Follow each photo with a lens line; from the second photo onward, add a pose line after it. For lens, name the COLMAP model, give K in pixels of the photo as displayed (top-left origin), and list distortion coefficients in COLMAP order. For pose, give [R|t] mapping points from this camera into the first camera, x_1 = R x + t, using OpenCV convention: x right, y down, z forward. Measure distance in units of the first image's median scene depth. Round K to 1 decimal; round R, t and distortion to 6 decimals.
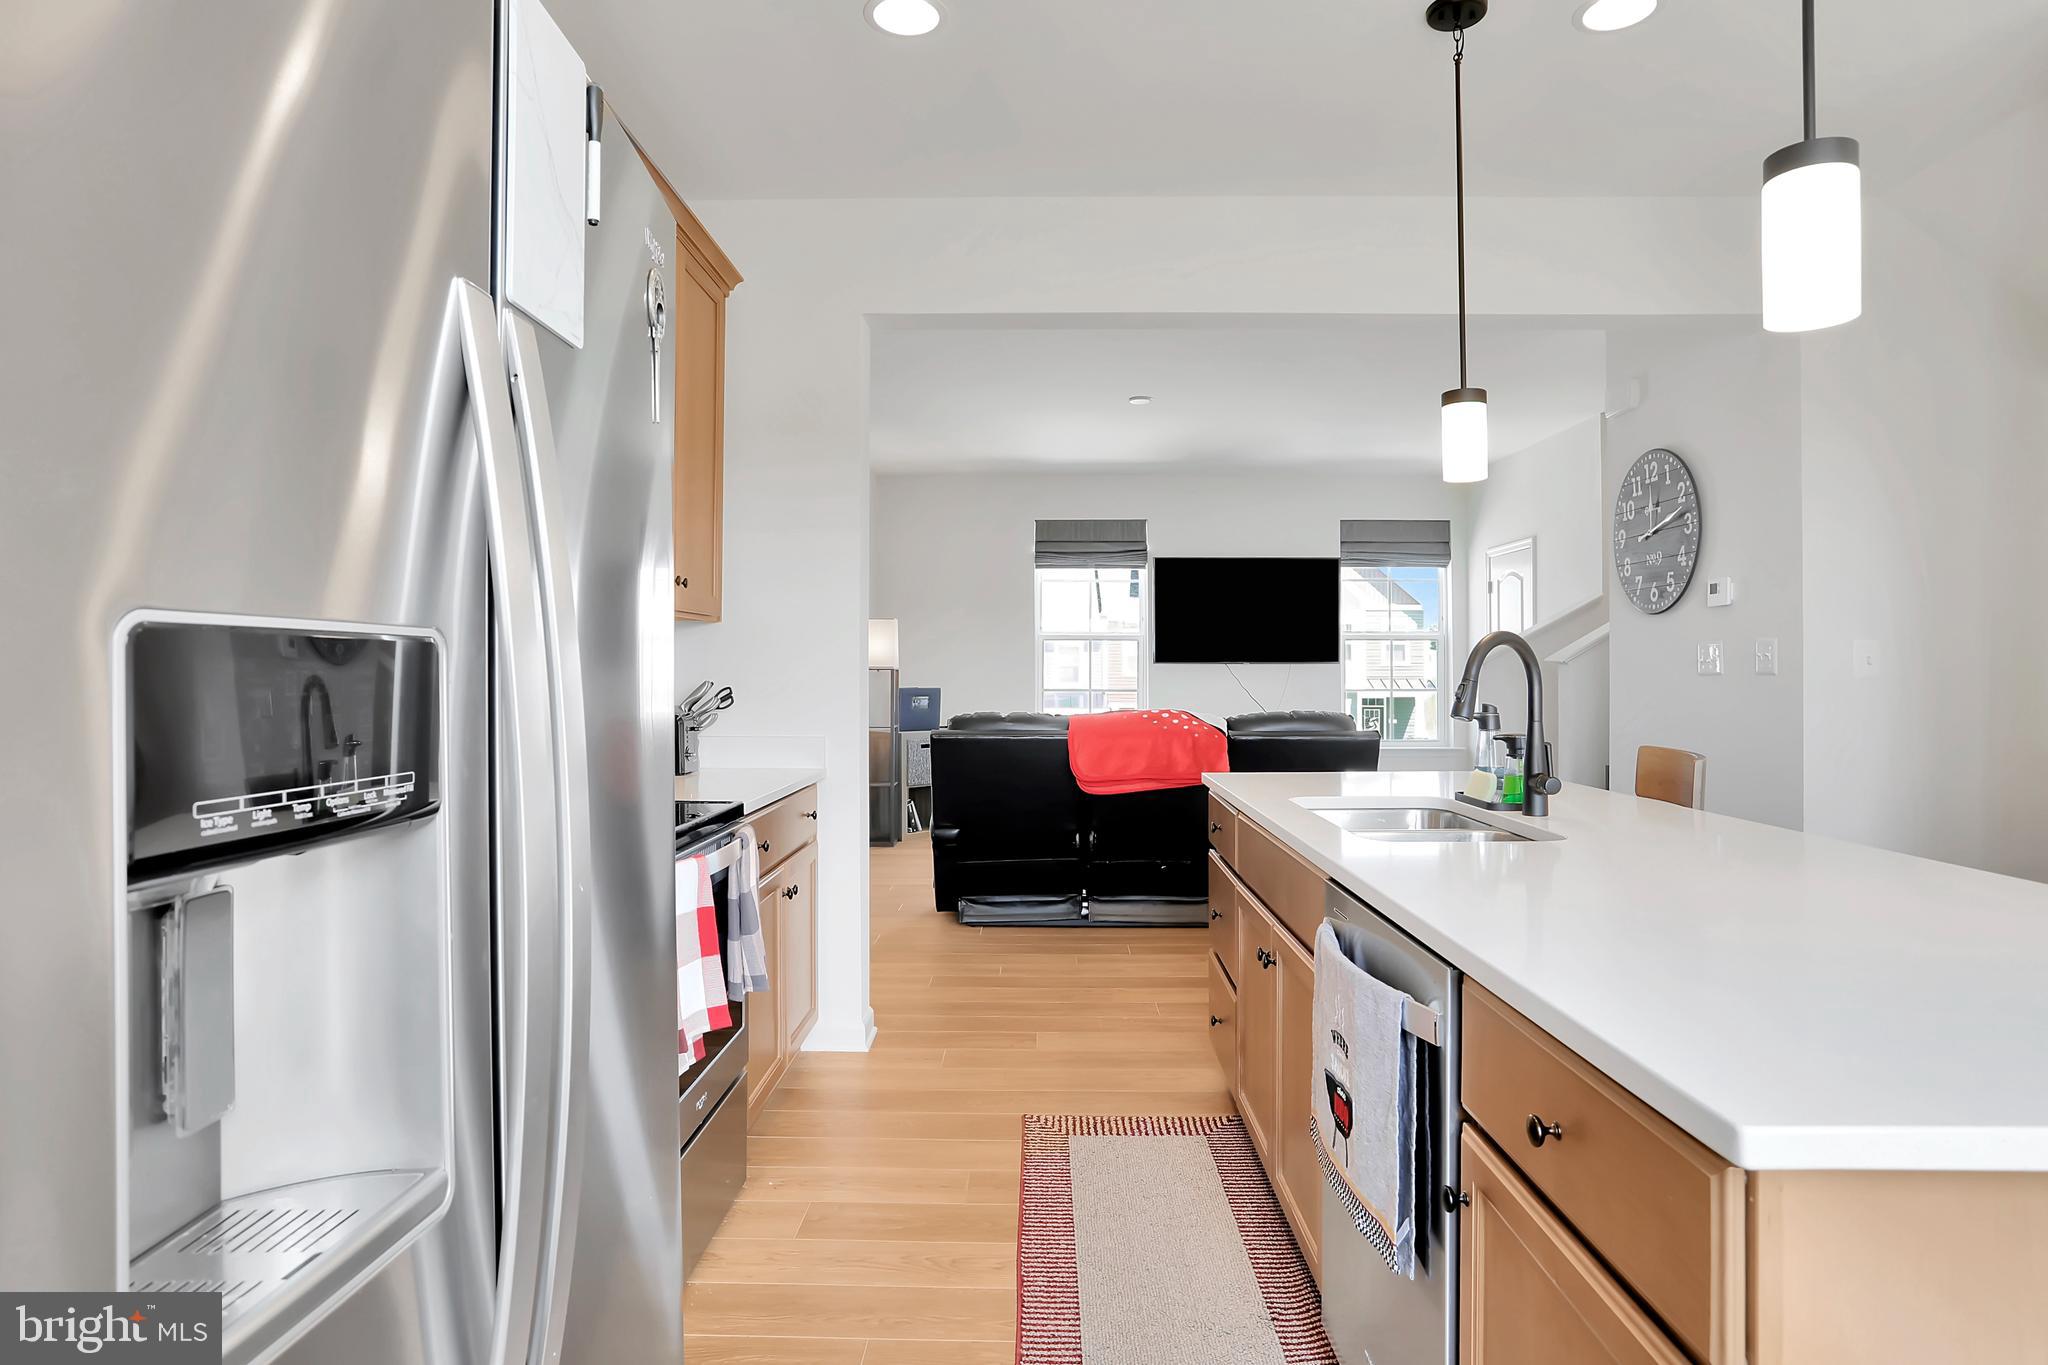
lens RADIAL K [[1127.5, 0, 1016.2], [0, 1127.5, 666.4], [0, 0, 1]] dist [-0.075608, 0.036873]
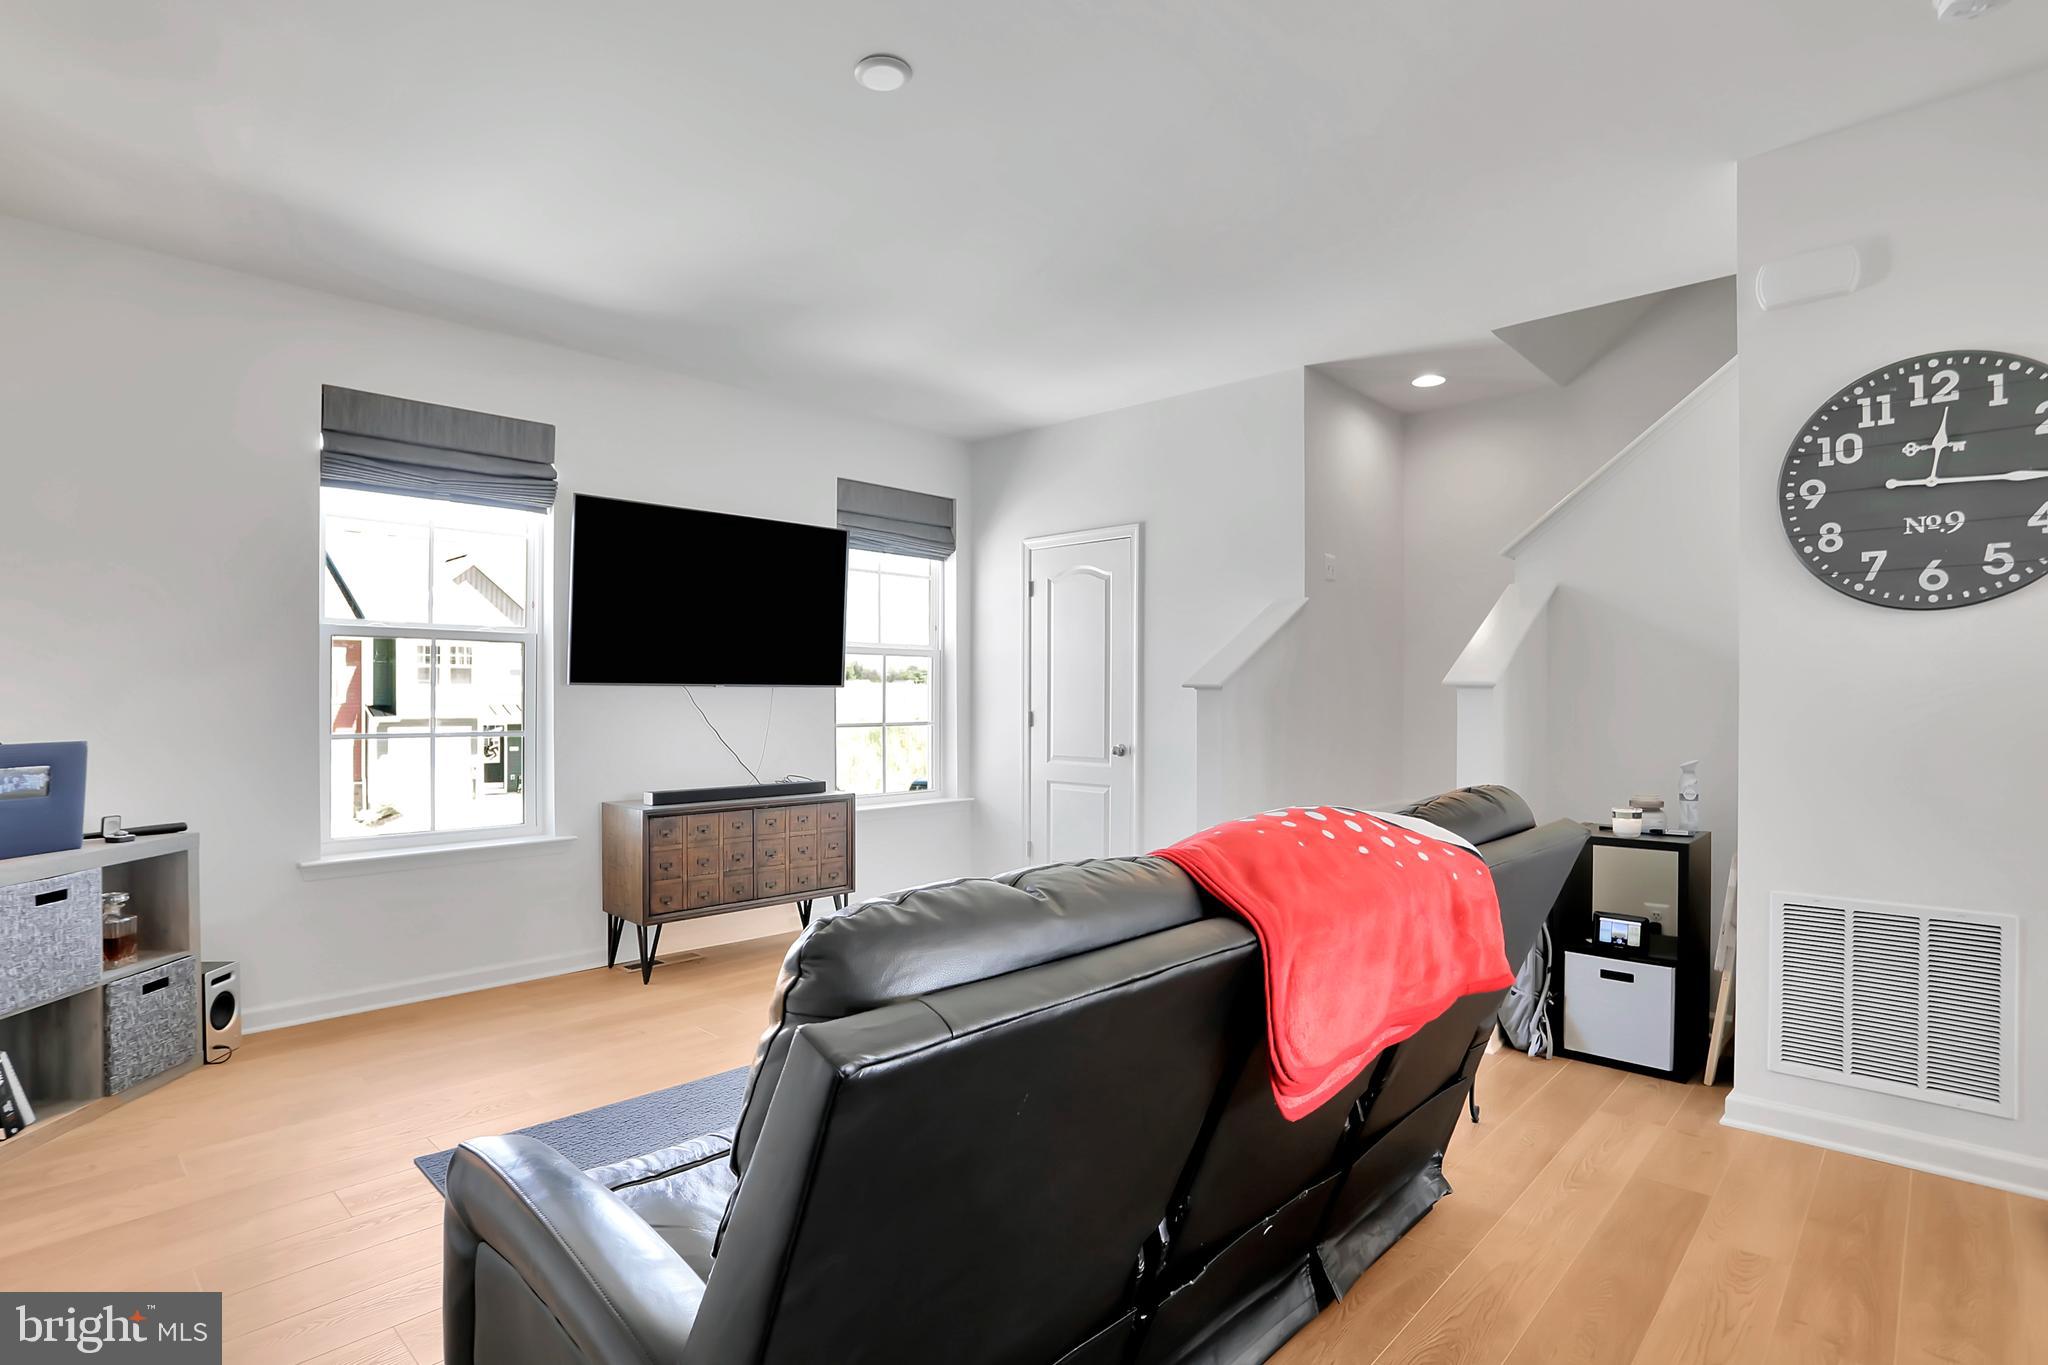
lens RADIAL K [[1047.4, 0, 997.0], [0, 1047.4, 688.9], [0, 0, 1]] dist [-0.021621, 0.000585]
pose [[0.675746, 0.004845, 0.737119, -0.257065], [-0.002098, 0.999987, -0.004649, 0.002879], [-0.737132, 0.001595, 0.675747, 1.114827]]
